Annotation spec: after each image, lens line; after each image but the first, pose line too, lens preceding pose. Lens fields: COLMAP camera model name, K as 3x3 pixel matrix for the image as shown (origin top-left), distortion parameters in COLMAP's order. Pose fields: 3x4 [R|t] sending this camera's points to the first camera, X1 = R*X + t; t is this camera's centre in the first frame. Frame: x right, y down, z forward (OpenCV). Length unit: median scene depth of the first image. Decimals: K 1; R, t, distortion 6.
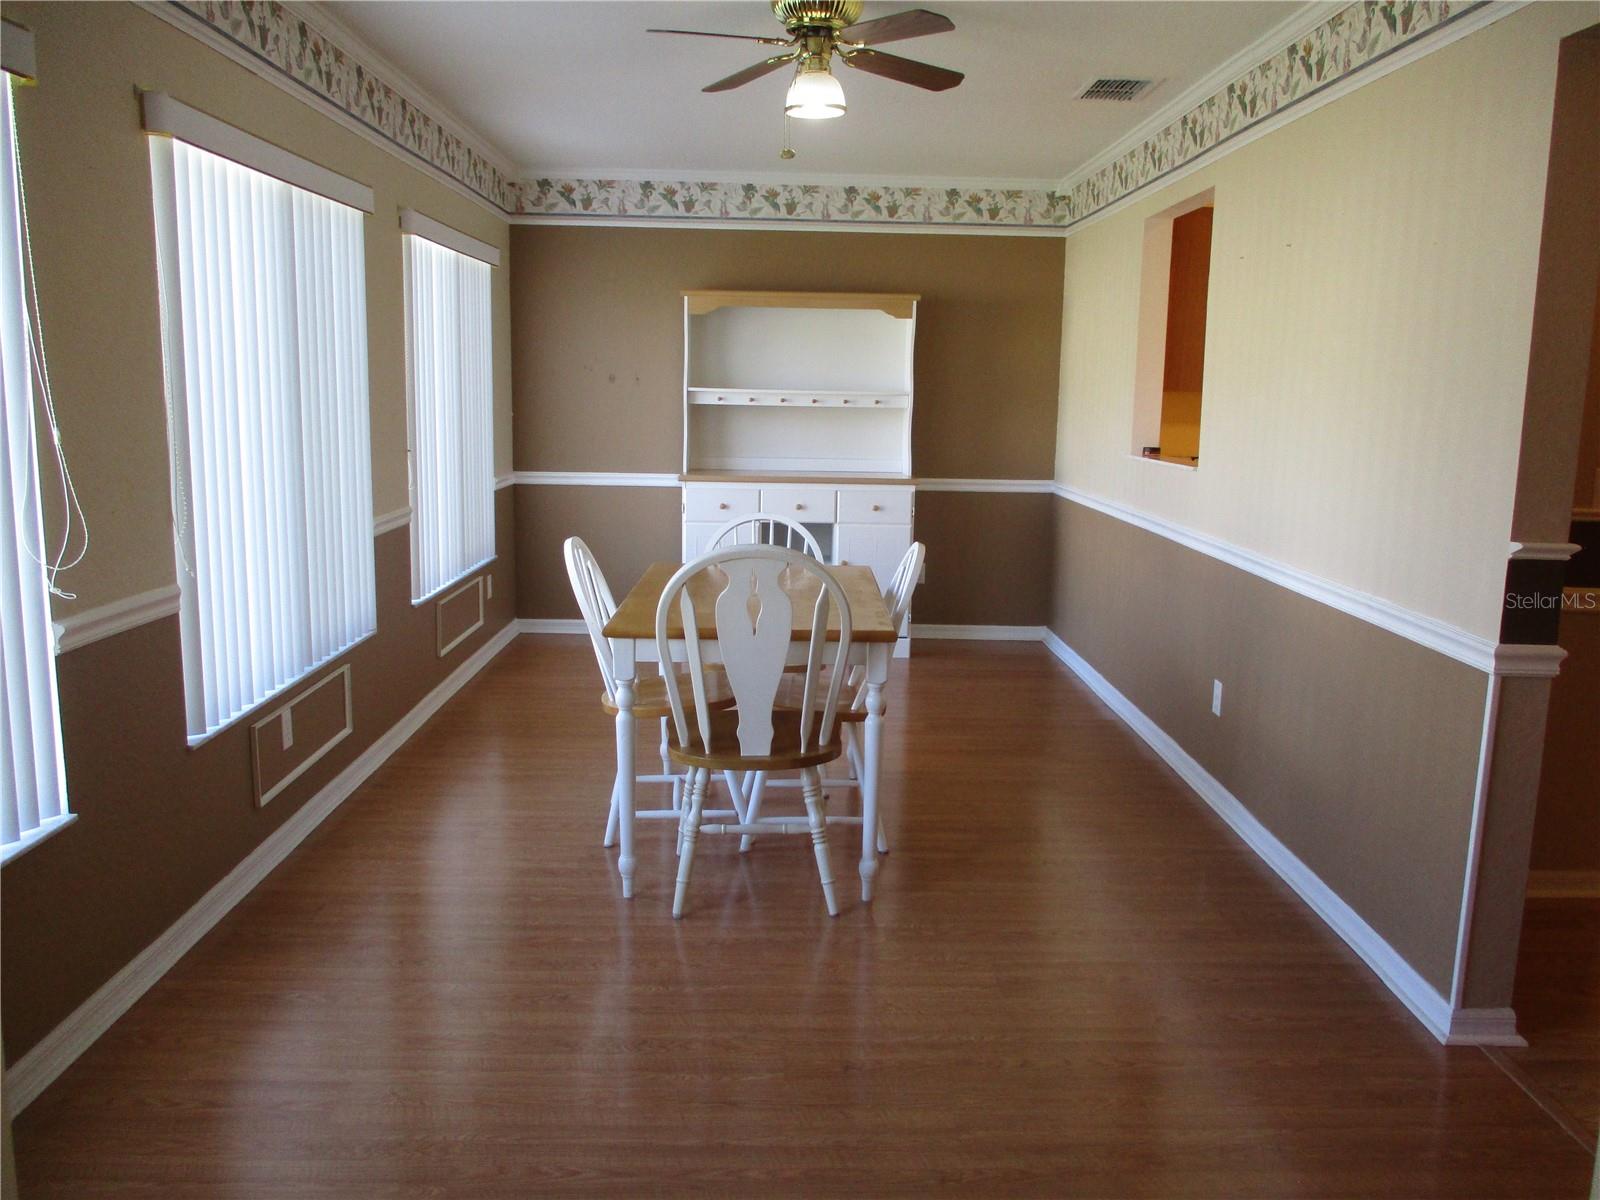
lens RADIAL K [[1345.8, 0, 806.9], [0, 1345.8, 609.4], [0, 0, 1]] dist [-0.029019, 0.021182]
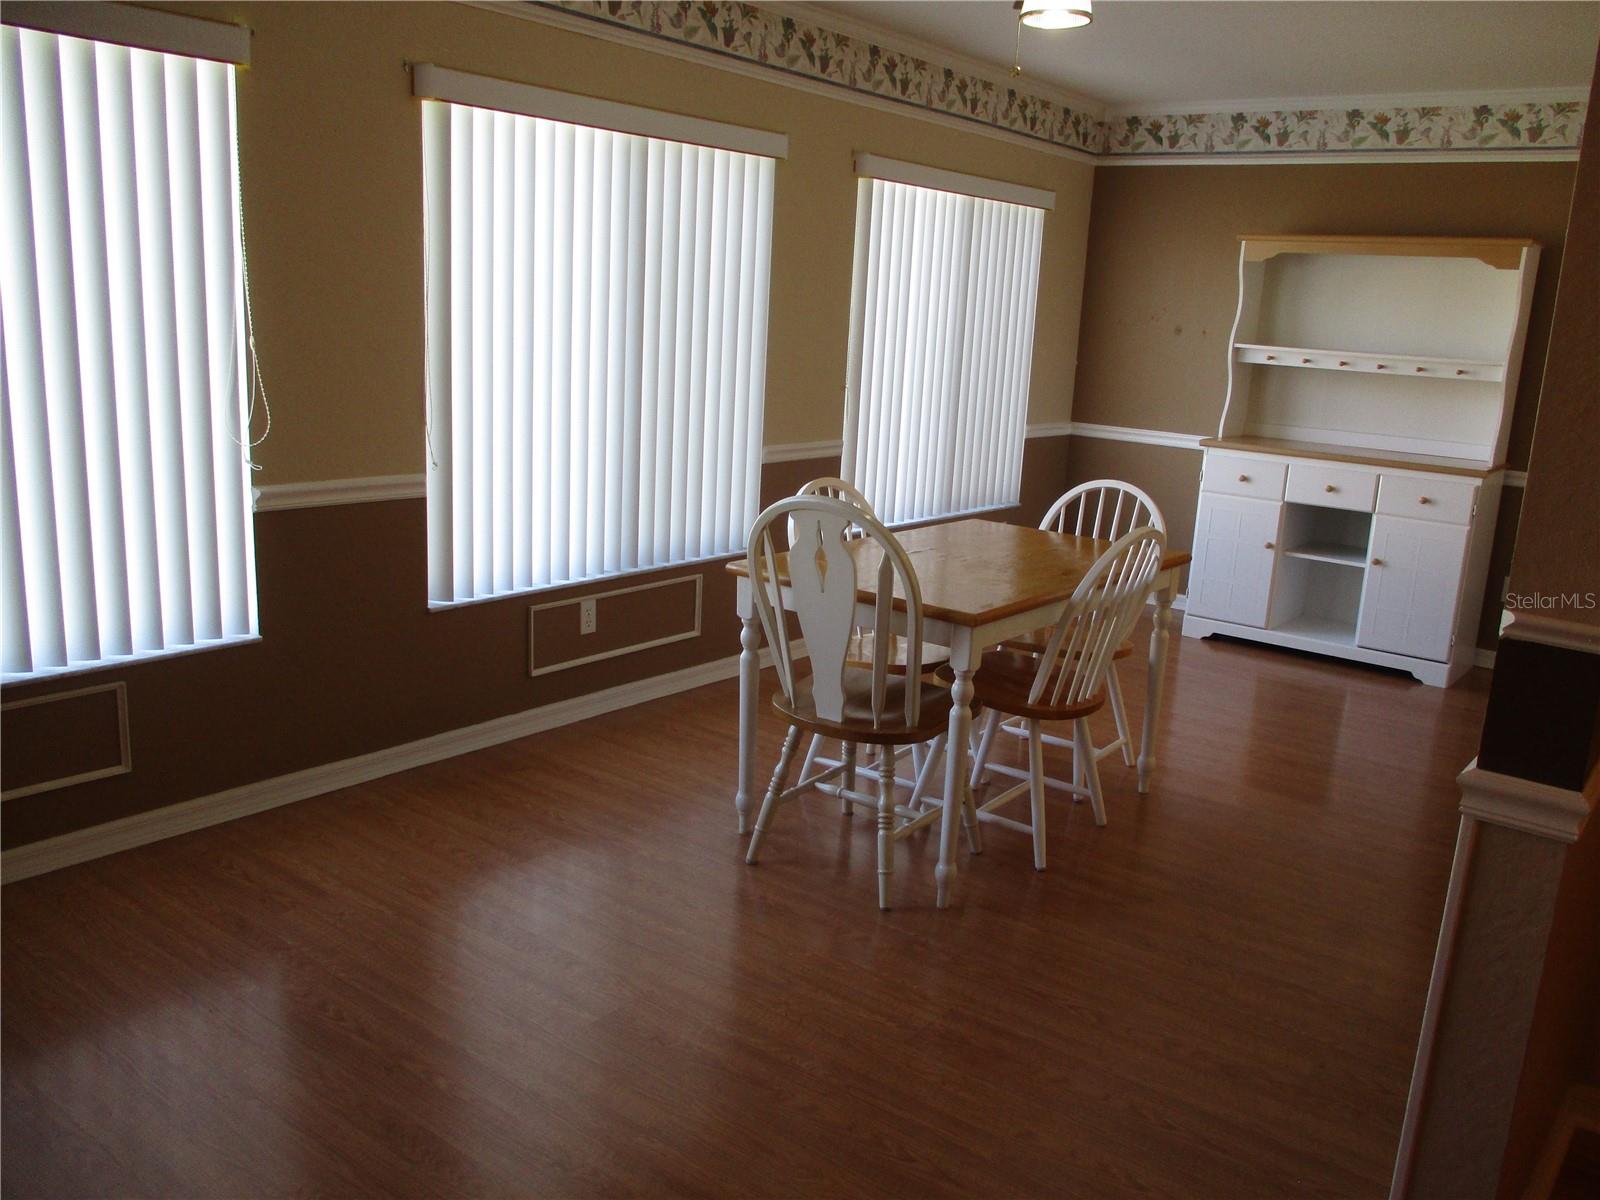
lens RADIAL K [[1367.7, 0, 801.8], [0, 1367.7, 558.9], [0, 0, 1]] dist [0.036082, -0.011297]
pose [[0.786215, 0.144881, -0.600730, 0.257493], [-0.145941, 0.988161, 0.047318, -0.023993], [0.600473, 0.050468, 0.798051, 0.100747]]
